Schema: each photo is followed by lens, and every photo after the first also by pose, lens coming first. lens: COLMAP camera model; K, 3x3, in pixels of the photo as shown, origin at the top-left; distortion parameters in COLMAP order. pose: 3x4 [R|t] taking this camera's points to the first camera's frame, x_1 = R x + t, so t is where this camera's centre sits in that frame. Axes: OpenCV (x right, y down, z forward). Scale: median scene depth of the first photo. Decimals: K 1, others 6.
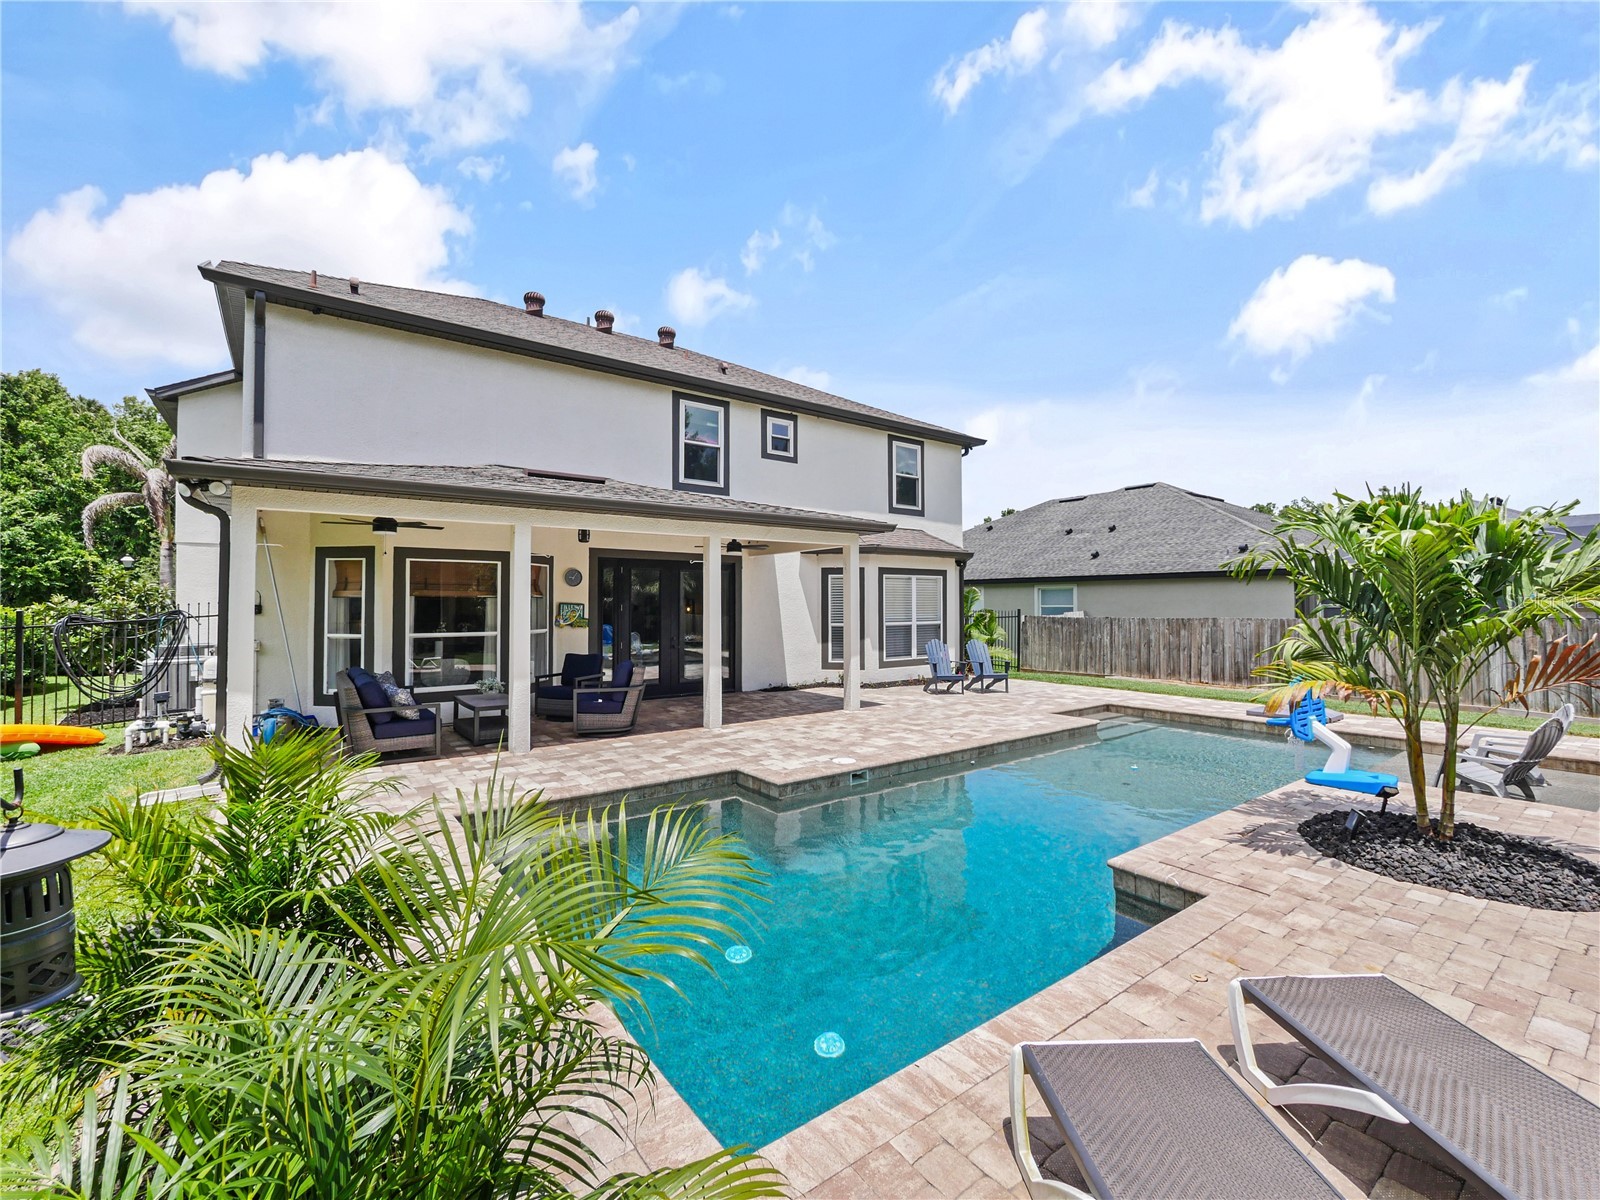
lens RADIAL K [[694.0, 0, 796.9], [0, 694.0, 591.9], [0, 0, 1]] dist [0.000792, 0.000047]
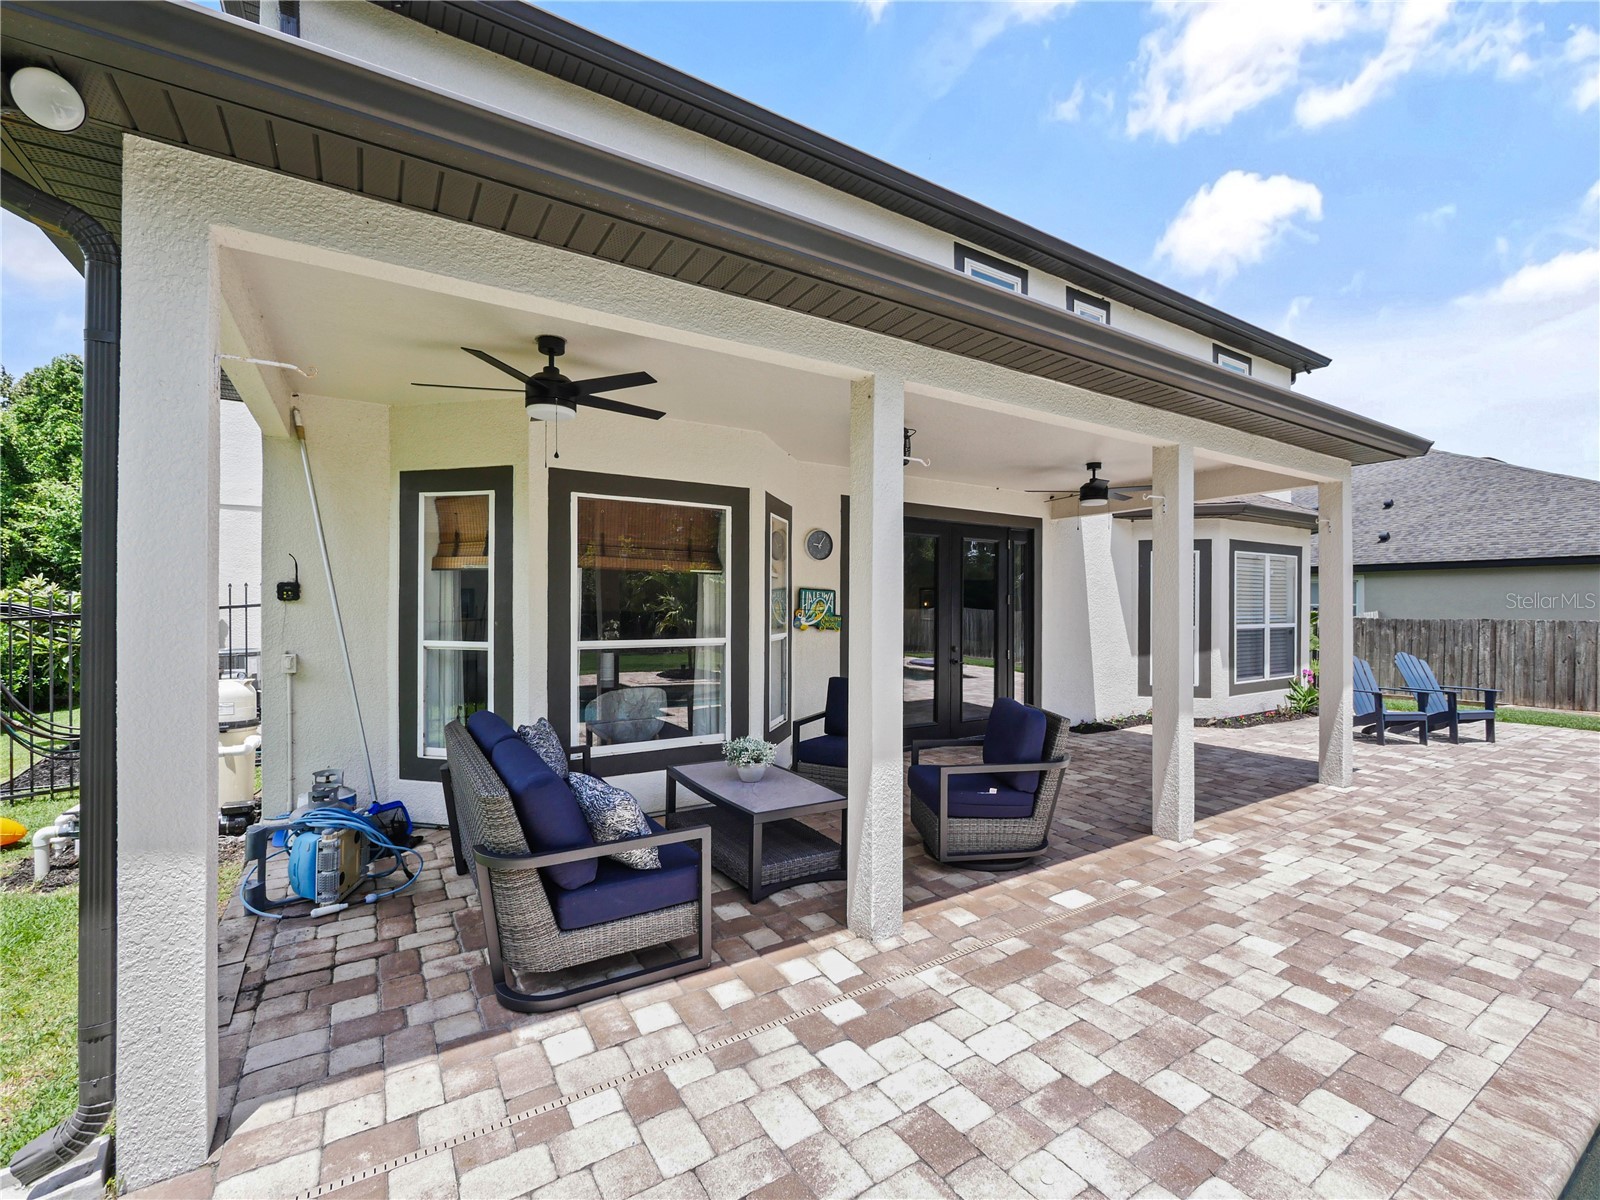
lens RADIAL K [[692.8, 0, 803.4], [0, 692.8, 610.4], [0, 0, 1]] dist [-0.001698, -0.000117]
pose [[0.996937, 0.004865, -0.078055, -0.279770], [-0.002911, 0.999680, 0.025134, 0.019167], [0.078153, -0.024830, 0.996632, 0.401874]]
